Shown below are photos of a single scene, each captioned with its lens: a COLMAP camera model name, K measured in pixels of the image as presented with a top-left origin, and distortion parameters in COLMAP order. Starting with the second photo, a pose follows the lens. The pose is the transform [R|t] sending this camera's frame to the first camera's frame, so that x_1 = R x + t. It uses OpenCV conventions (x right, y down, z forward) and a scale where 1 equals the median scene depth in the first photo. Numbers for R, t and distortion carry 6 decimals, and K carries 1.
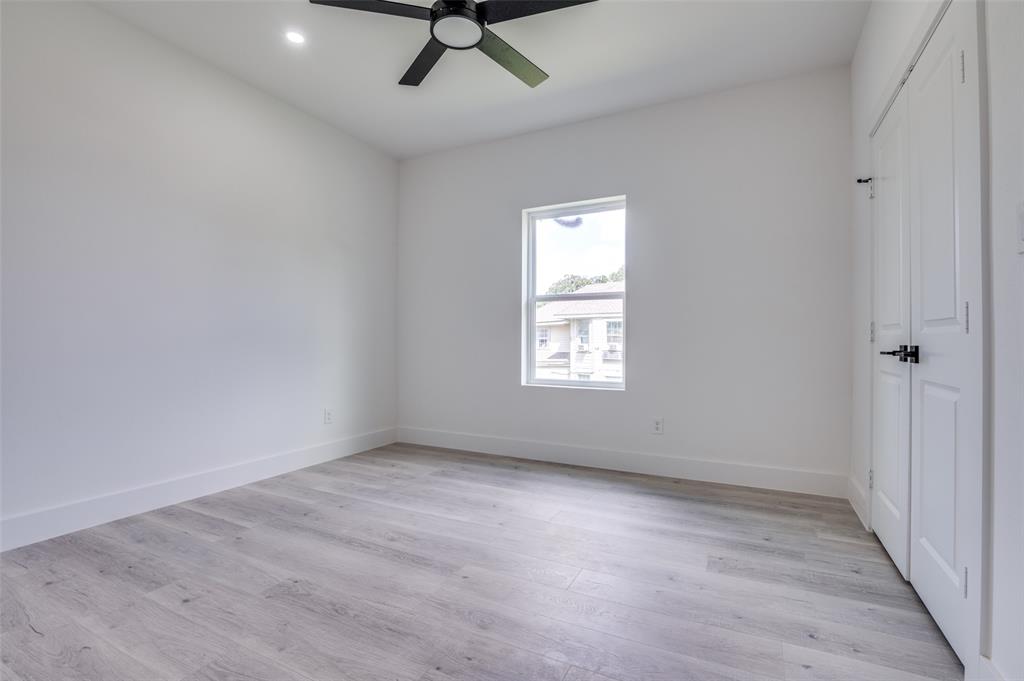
lens RADIAL K [[469.3, 0, 510.3], [0, 469.3, 341.0], [0, 0, 1]] dist [-0.005050, -0.013146]
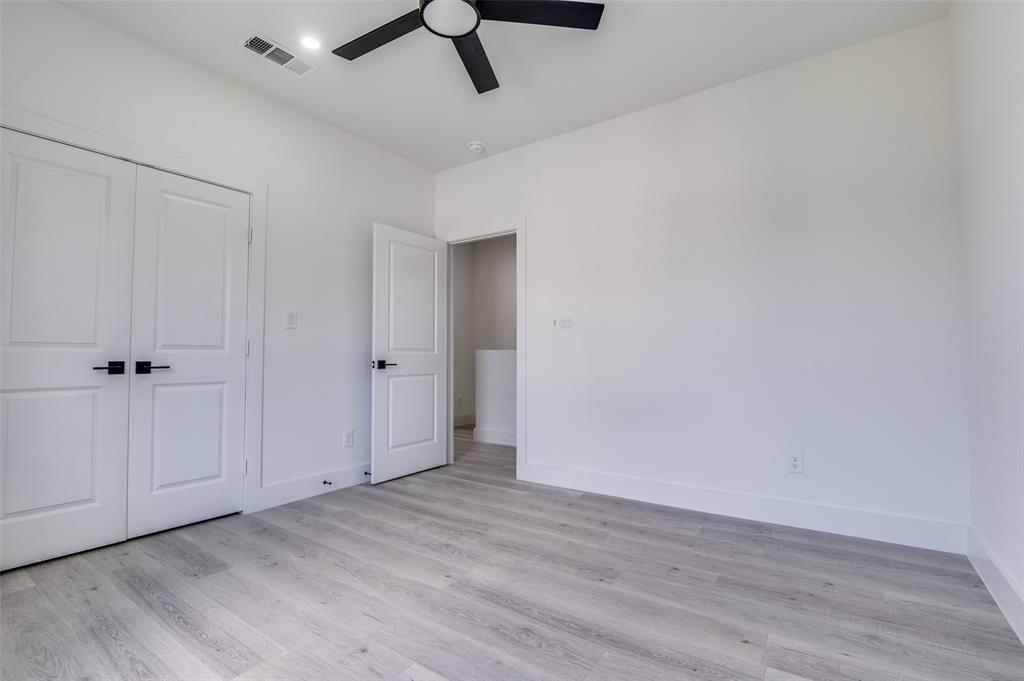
lens RADIAL K [[469.3, 0, 510.3], [0, 469.3, 341.0], [0, 0, 1]] dist [-0.005050, -0.013146]
pose [[-0.990997, 0.003175, 0.133848, -0.373289], [-0.001382, 0.999423, -0.033941, -0.004668], [-0.133878, -0.033820, -0.990421, 2.004208]]
